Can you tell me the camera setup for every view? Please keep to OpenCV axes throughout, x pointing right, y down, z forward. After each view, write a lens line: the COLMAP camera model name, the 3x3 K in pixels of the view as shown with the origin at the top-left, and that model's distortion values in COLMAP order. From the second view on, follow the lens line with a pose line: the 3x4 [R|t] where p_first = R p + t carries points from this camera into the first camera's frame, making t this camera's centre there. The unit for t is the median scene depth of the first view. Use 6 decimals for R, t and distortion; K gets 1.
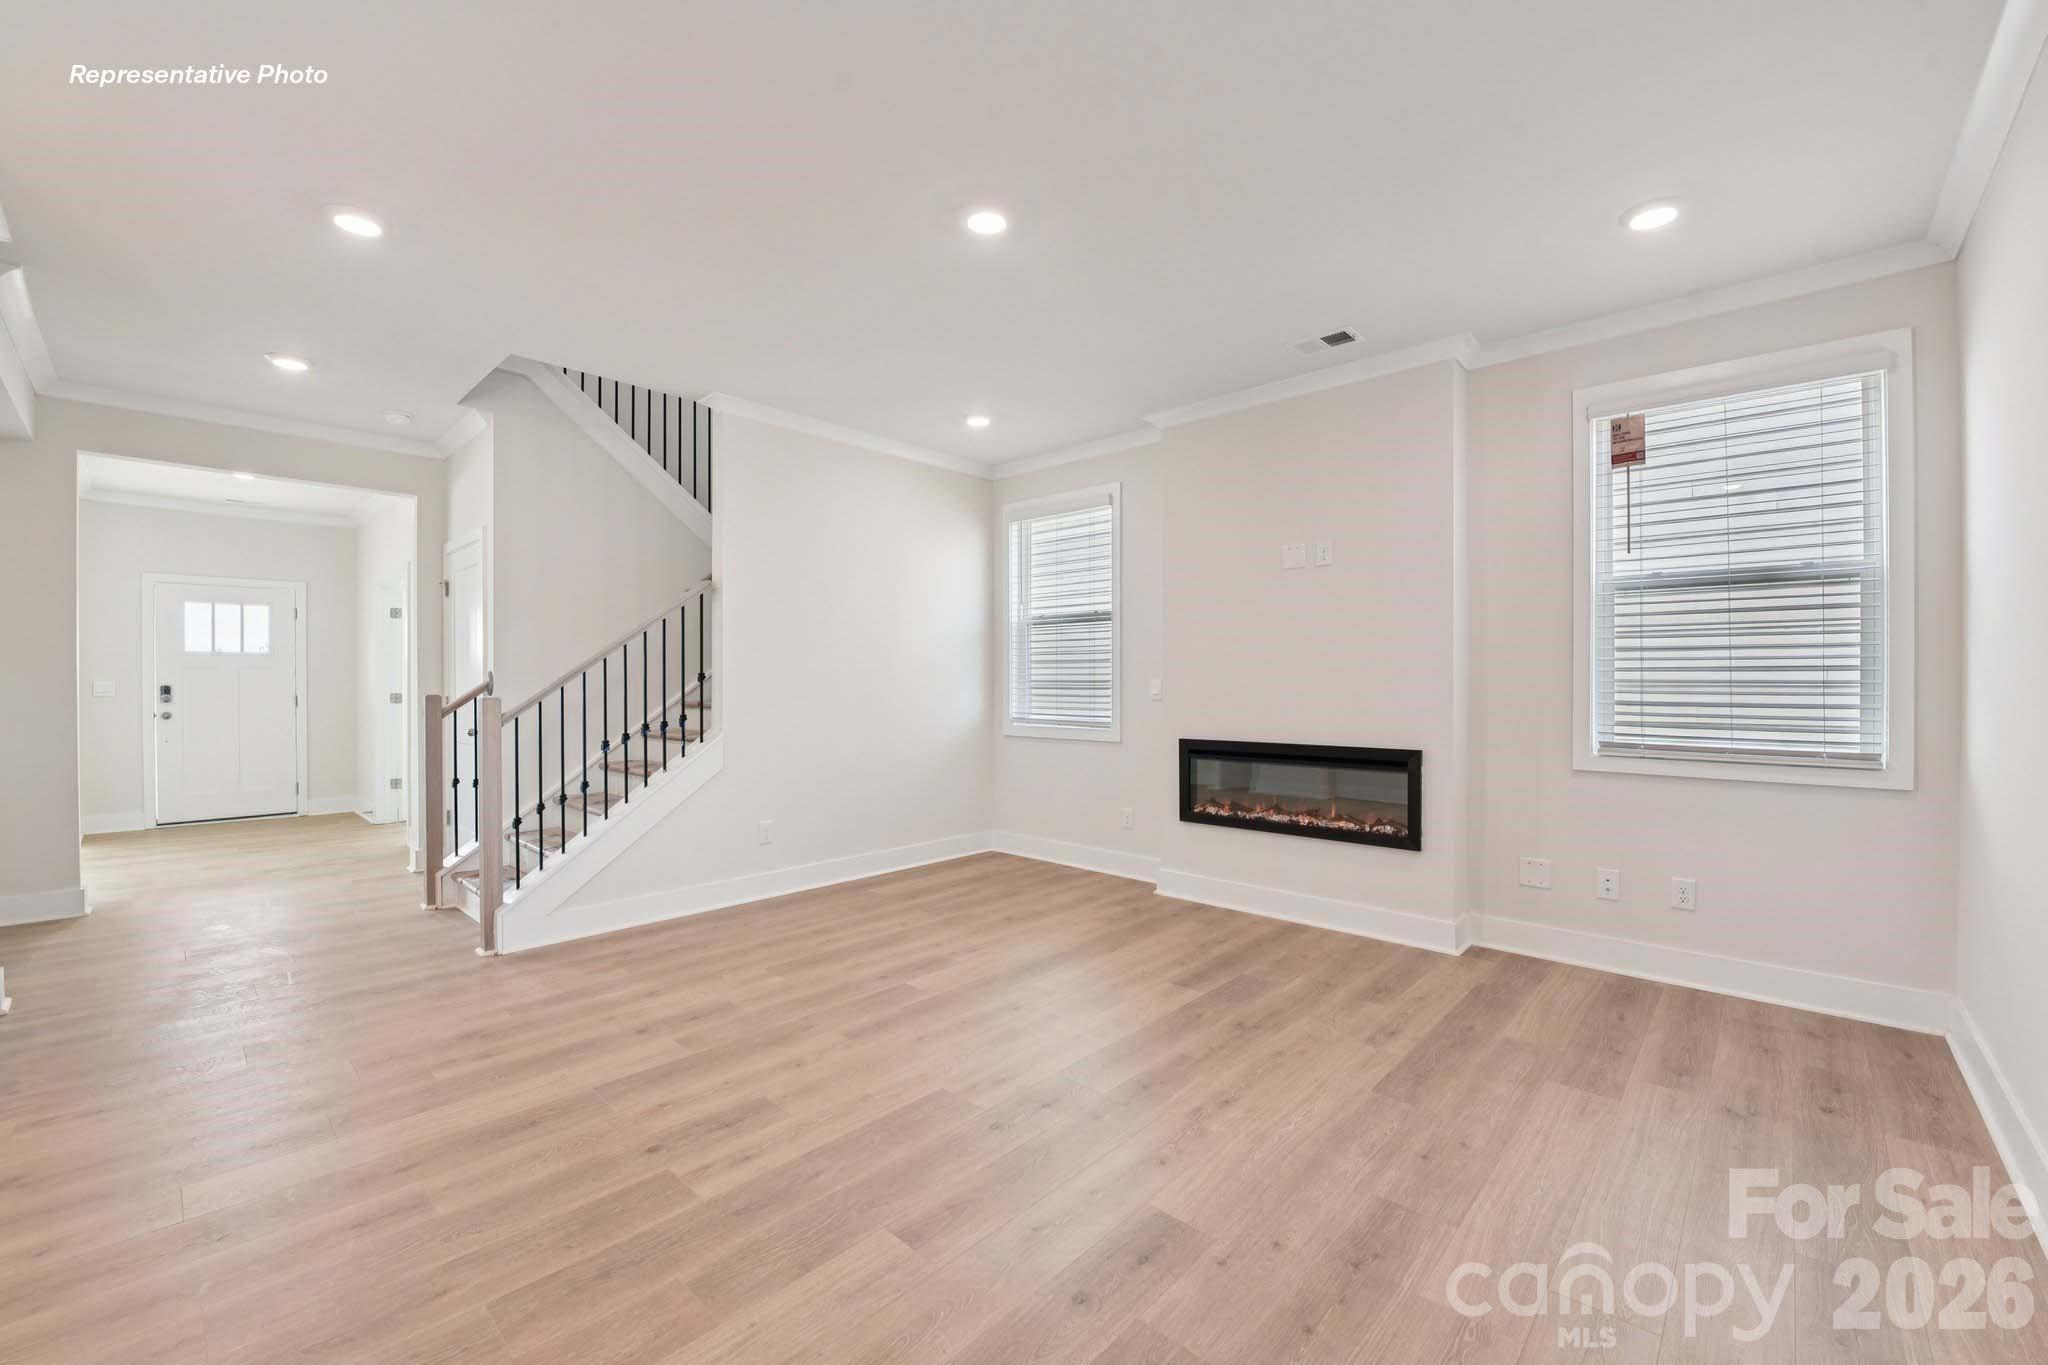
lens RADIAL K [[825.2, 0, 1025.9], [0, 825.2, 684.9], [0, 0, 1]] dist [-0.007582, -0.000247]
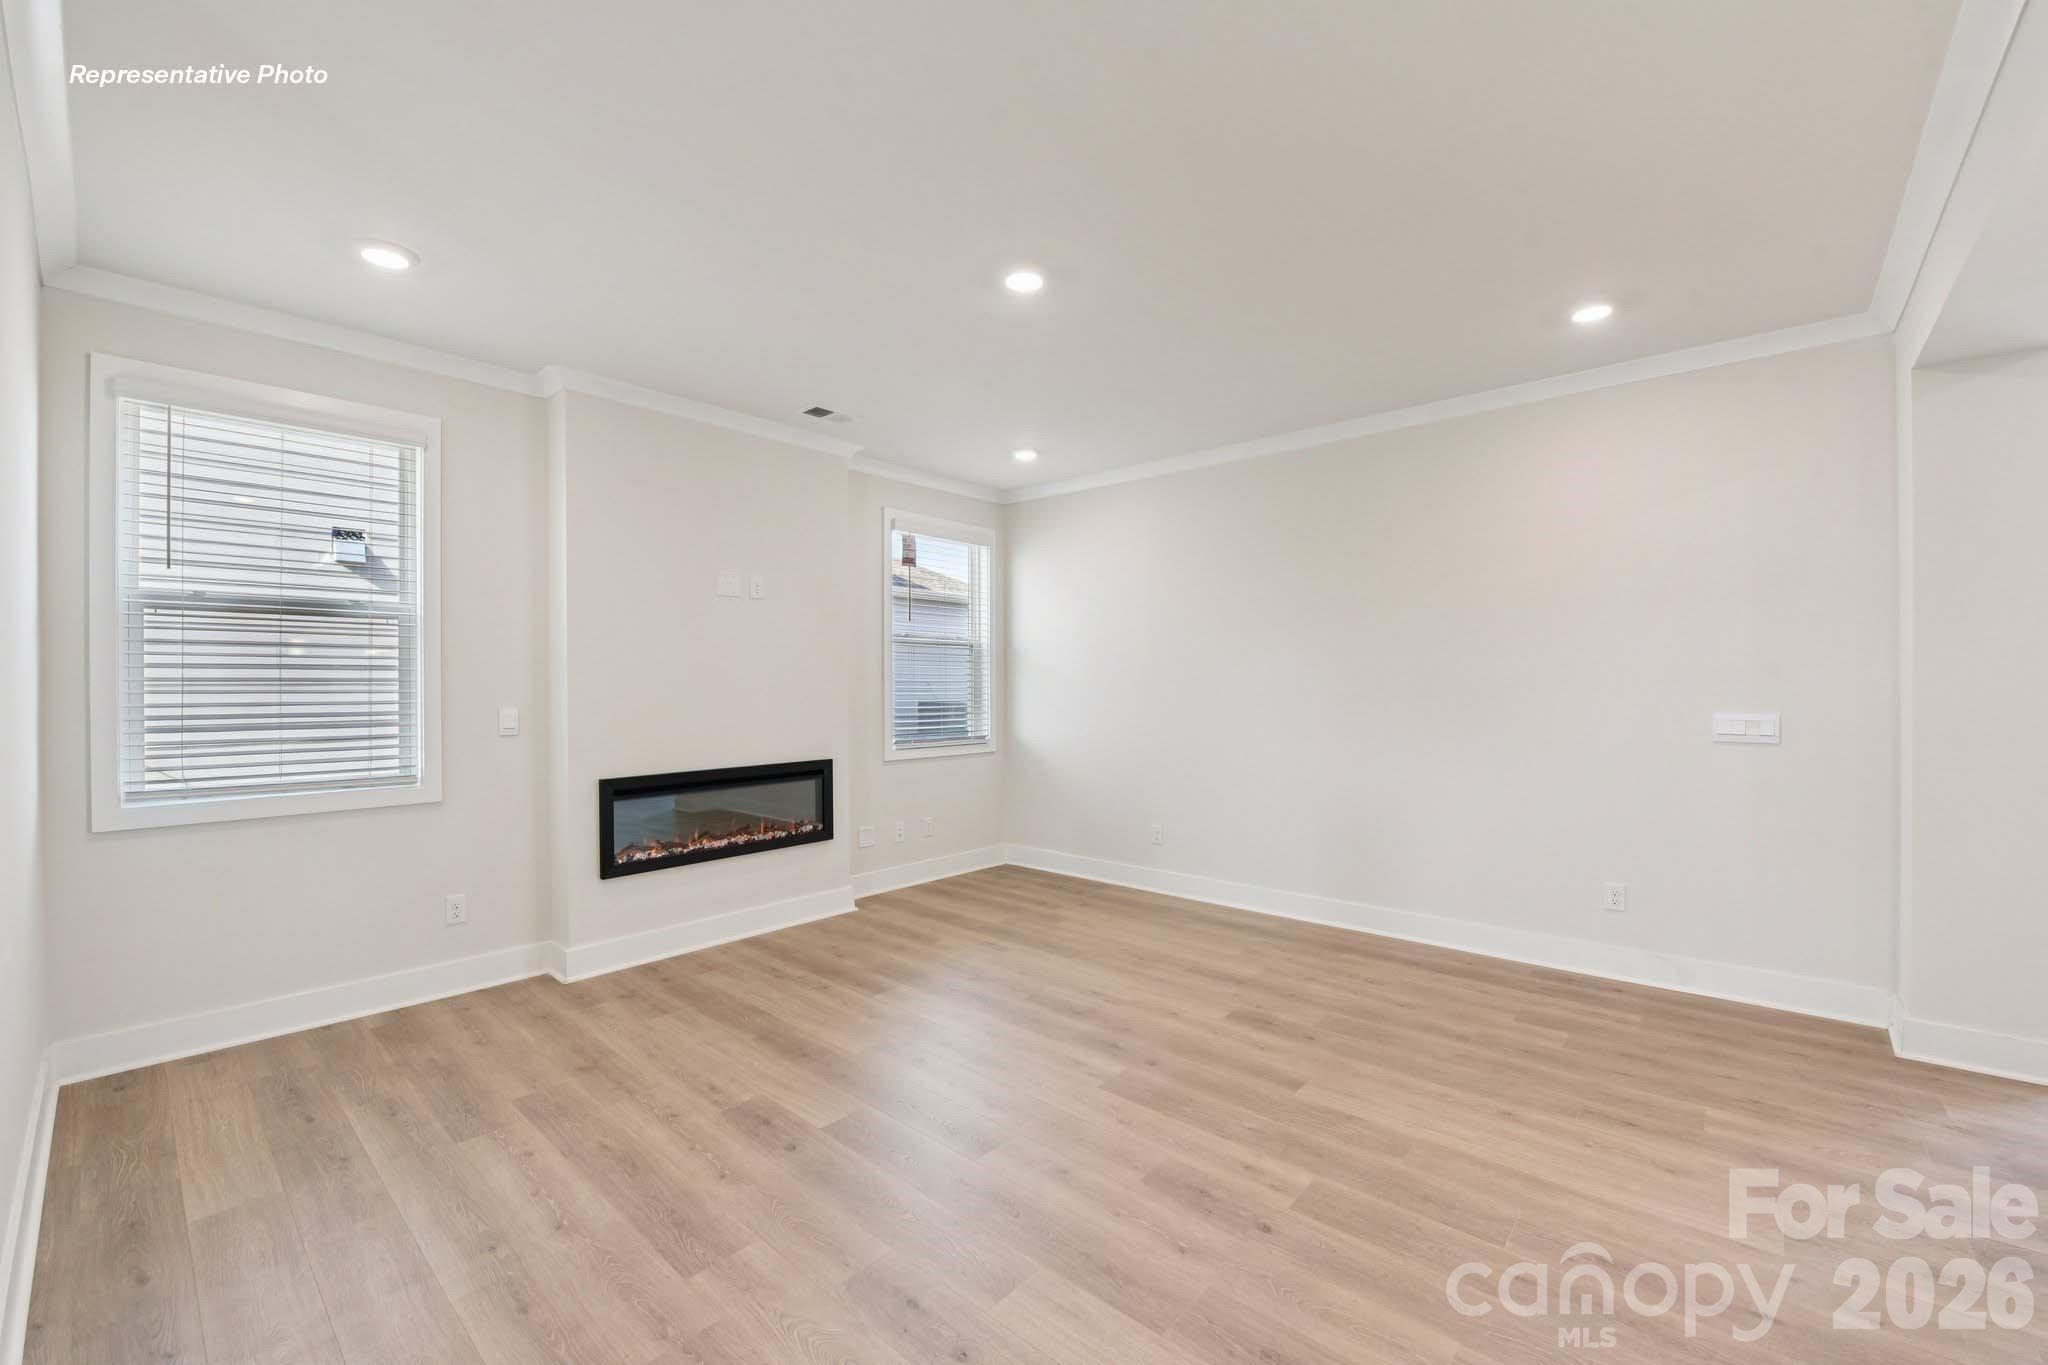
lens RADIAL K [[825.2, 0, 1025.9], [0, 825.2, 684.9], [0, 0, 1]] dist [-0.007582, -0.000247]
pose [[-0.014714, -0.009908, 0.999843, -0.775368], [-0.000399, 0.999951, 0.009903, -0.046422], [-0.999892, -0.000254, -0.014717, 0.709321]]
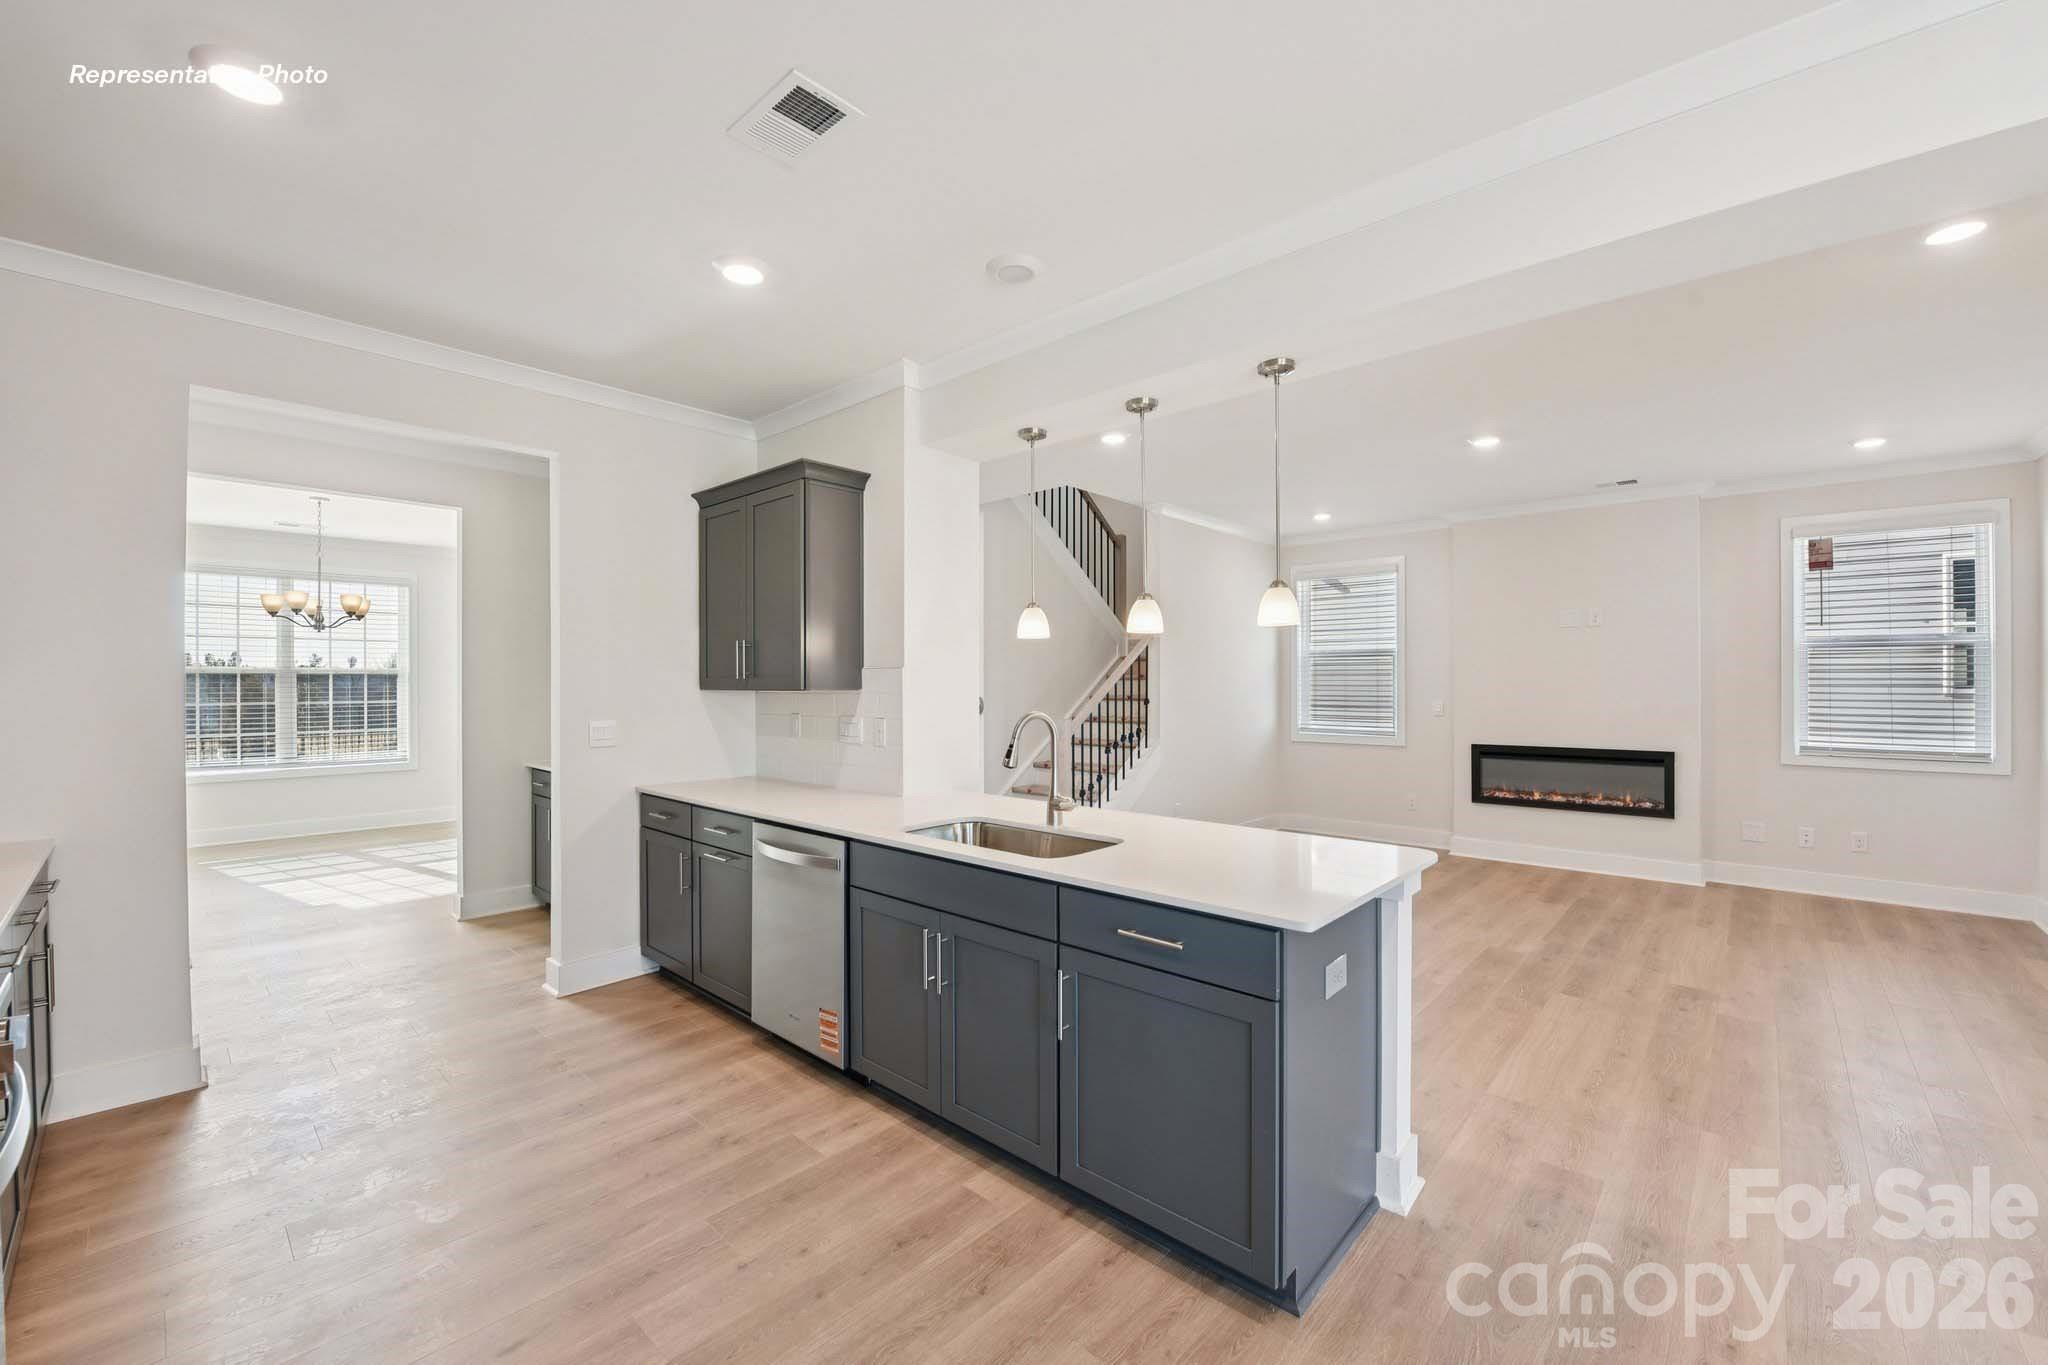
lens RADIAL K [[823.9, 0, 1020.9], [0, 823.9, 680.1], [0, 0, 1]] dist [-0.014941, 0.000250]
pose [[0.999967, -0.006796, -0.004408, -0.696714], [0.006796, 0.999977, -0.000107, -0.059437], [0.004409, 0.000077, 0.999990, -0.490039]]
